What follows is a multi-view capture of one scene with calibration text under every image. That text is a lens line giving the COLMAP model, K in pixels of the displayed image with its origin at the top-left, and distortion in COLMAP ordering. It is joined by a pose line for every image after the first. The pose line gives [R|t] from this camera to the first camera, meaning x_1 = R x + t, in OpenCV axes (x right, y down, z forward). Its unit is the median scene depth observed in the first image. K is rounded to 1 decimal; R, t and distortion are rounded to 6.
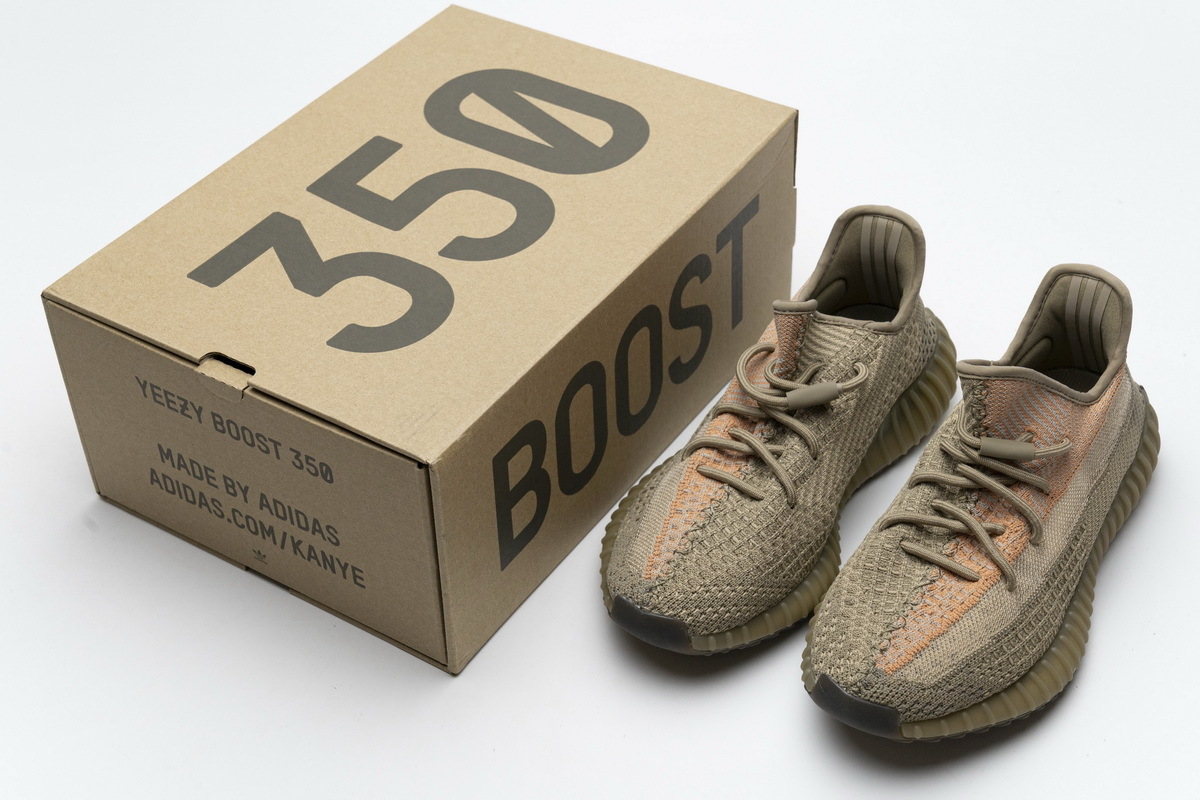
lens RADIAL K [[1864.7, 0, 600.0], [0, 1864.7, 400.0], [0, 0, 1]] dist [0.000140, 0.005995]
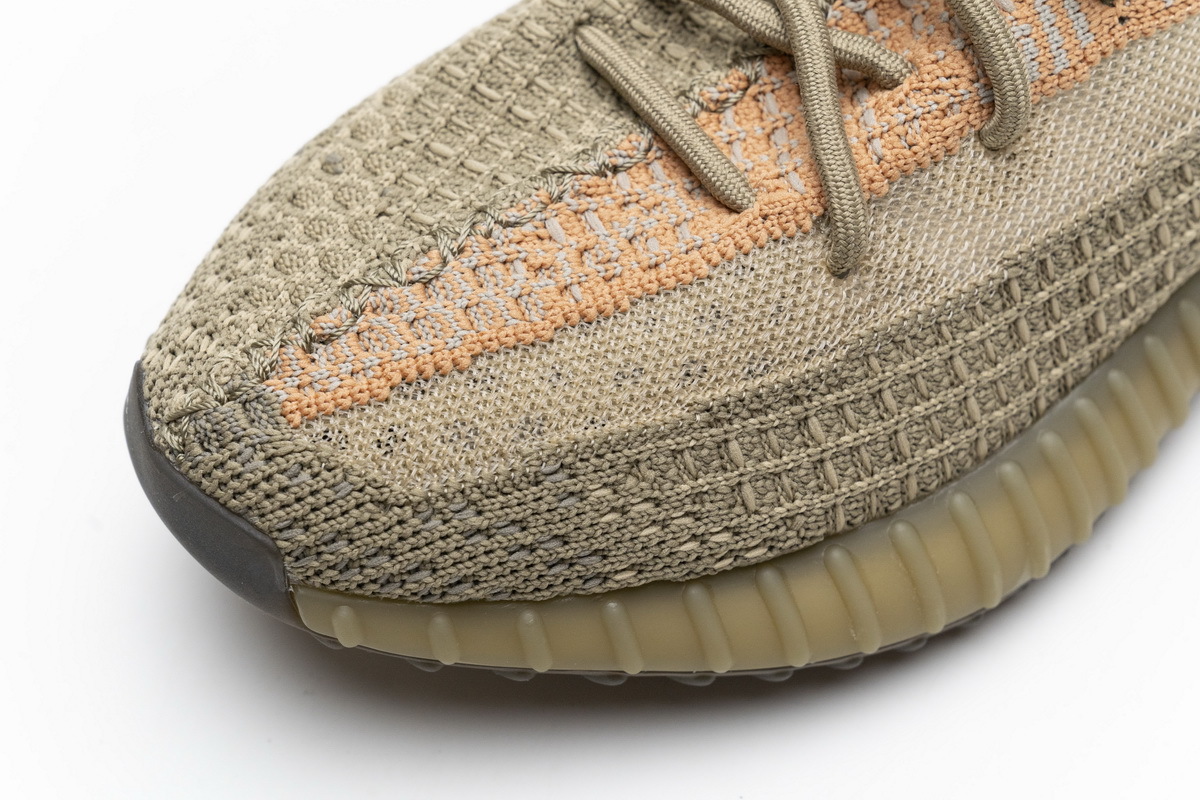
lens RADIAL K [[2487.5, 0, 600.0], [0, 2487.5, 400.0], [0, 0, 1]] dist [0.043105, 0.151171]
pose [[0.939590, 0.292262, -0.178194, 0.261272], [-0.243690, 0.936708, 0.251384, 0.030519], [0.240386, -0.192773, 0.951343, 0.609339]]
